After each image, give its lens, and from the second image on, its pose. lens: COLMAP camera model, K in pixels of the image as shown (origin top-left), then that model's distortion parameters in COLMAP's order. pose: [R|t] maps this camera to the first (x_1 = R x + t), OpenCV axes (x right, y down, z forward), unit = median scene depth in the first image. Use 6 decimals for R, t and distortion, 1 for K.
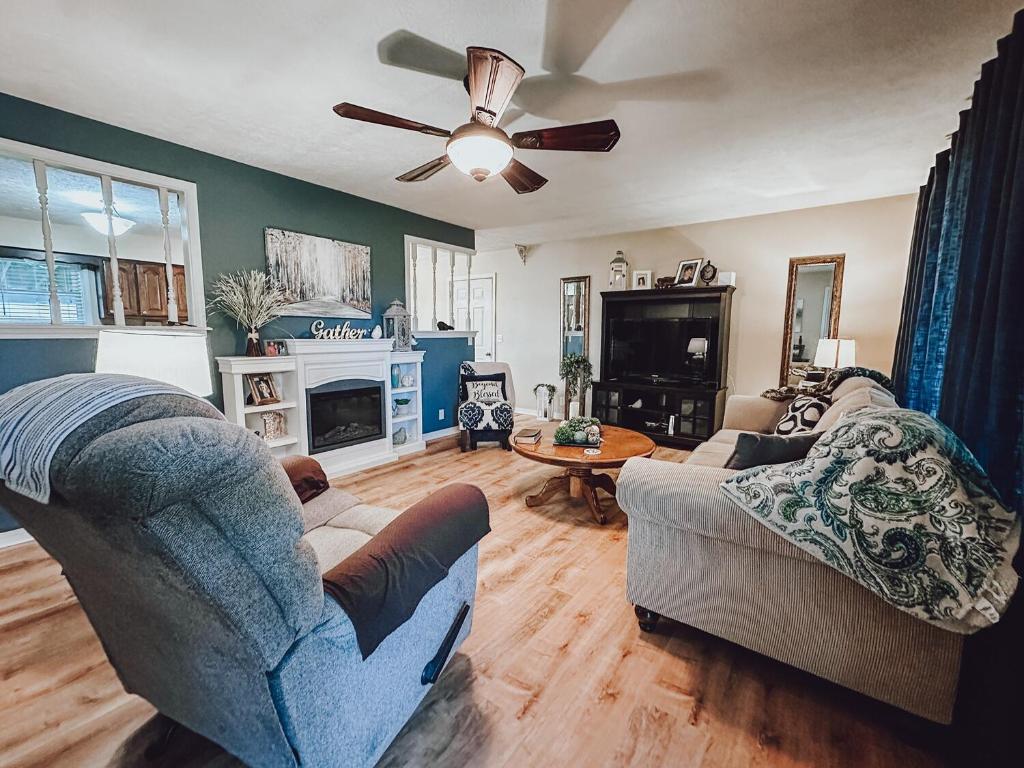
lens RADIAL K [[429.9, 0, 512.0], [0, 429.9, 384.0], [0, 0, 1]] dist [-0.000520, -0.000305]
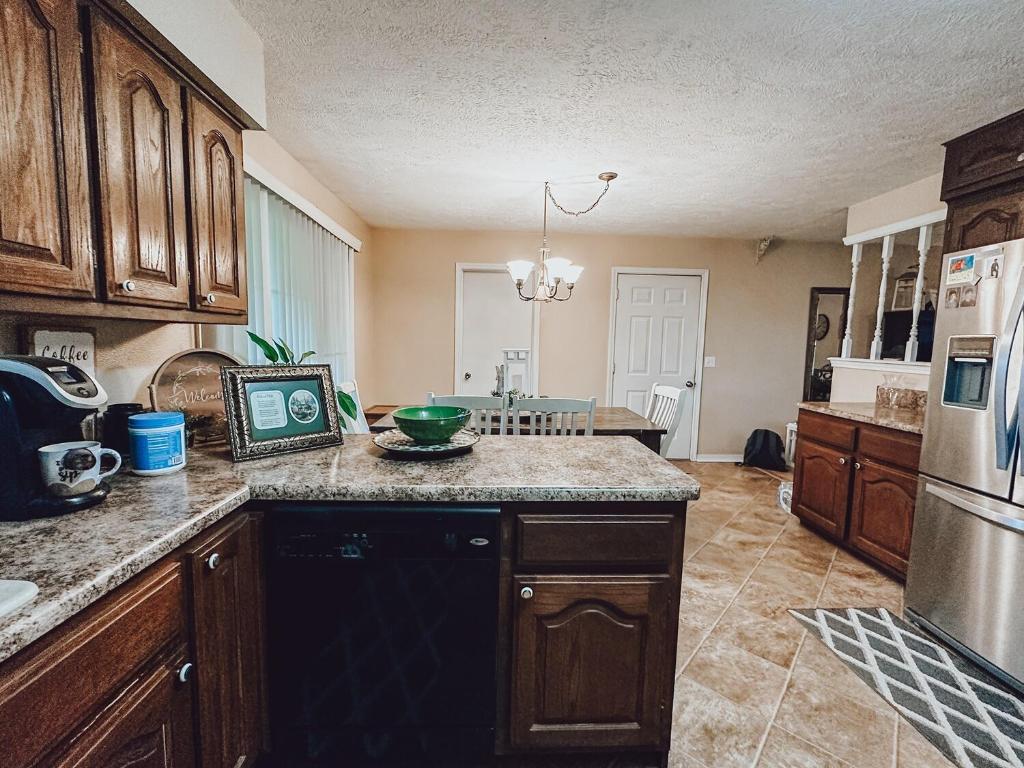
lens RADIAL K [[424.8, 0, 512.0], [0, 424.8, 384.0], [0, 0, 1]] dist [-0.000967, -0.000178]
pose [[0.775411, -0.057161, 0.628865, -1.203540], [0.063285, 0.997915, 0.012673, -0.163329], [-0.628278, 0.029971, 0.777411, 1.068664]]
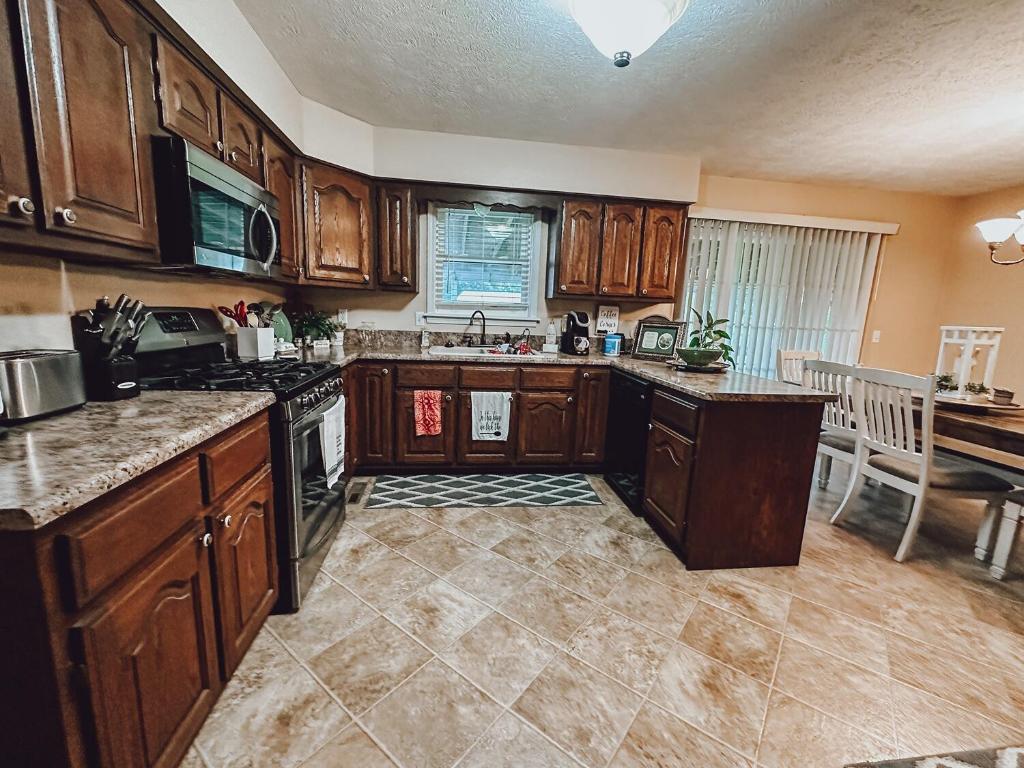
lens RADIAL K [[429.9, 0, 512.0], [0, 429.9, 384.0], [0, 0, 1]] dist [-0.000520, -0.000305]
pose [[0.700453, 0.138402, -0.700150, -0.742307], [-0.117993, 0.989974, 0.077649, -0.100794], [0.703877, 0.028223, 0.709761, 0.722194]]
